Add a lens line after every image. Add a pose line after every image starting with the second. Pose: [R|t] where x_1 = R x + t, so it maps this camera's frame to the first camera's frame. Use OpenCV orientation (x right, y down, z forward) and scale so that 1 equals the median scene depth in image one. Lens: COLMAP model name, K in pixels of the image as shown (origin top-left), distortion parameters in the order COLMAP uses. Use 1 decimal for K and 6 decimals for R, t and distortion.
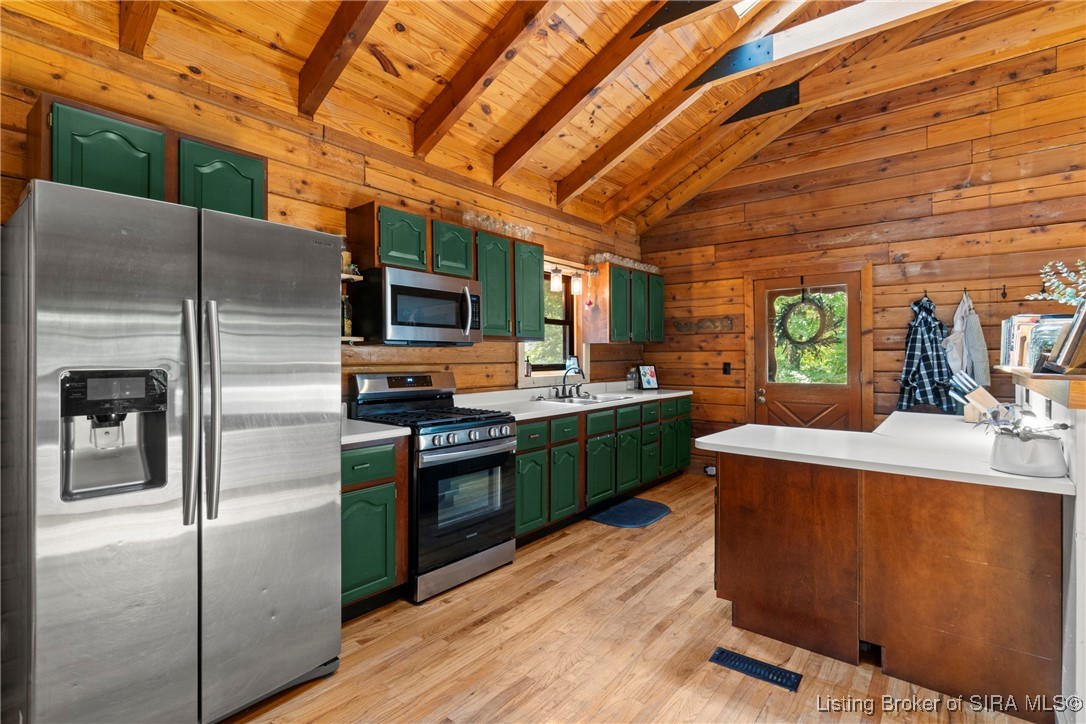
lens RADIAL K [[518.1, 0, 537.2], [0, 518.1, 362.8], [0, 0, 1]] dist [-0.003457, 0.000392]
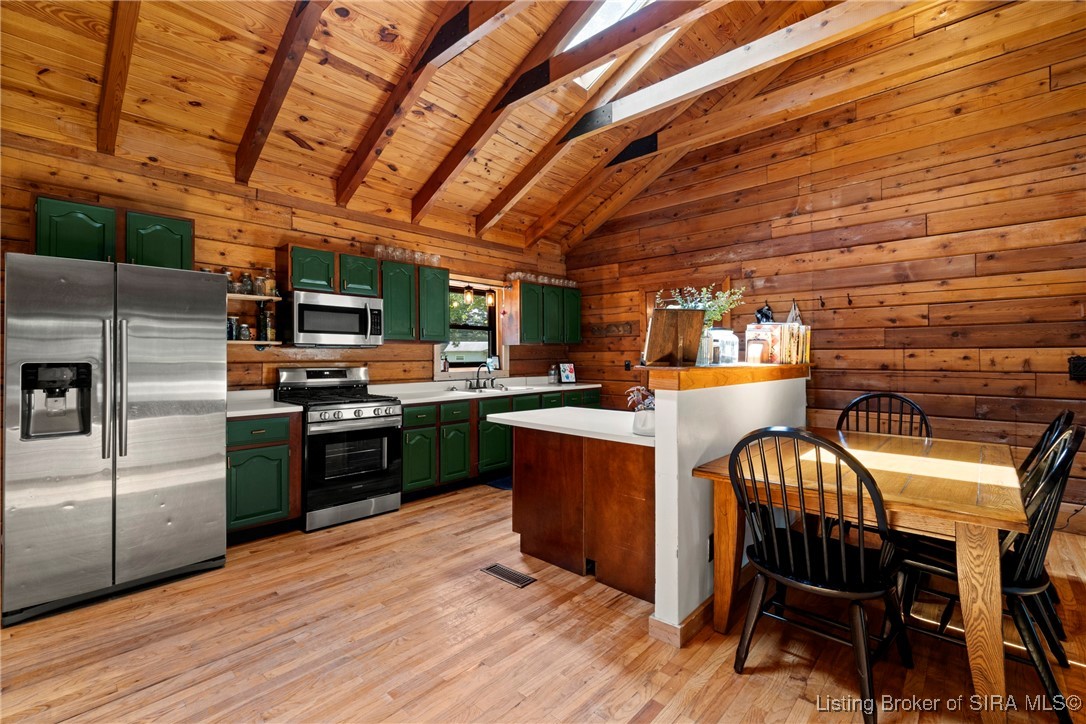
lens RADIAL K [[478.4, 0, 539.3], [0, 478.4, 359.1], [0, 0, 1]] dist [-0.001910, -0.000617]
pose [[0.997474, -0.000742, -0.071024, 0.355111], [0.000227, 0.999974, -0.007262, 0.005542], [0.071027, 0.007228, 0.997448, -0.179602]]
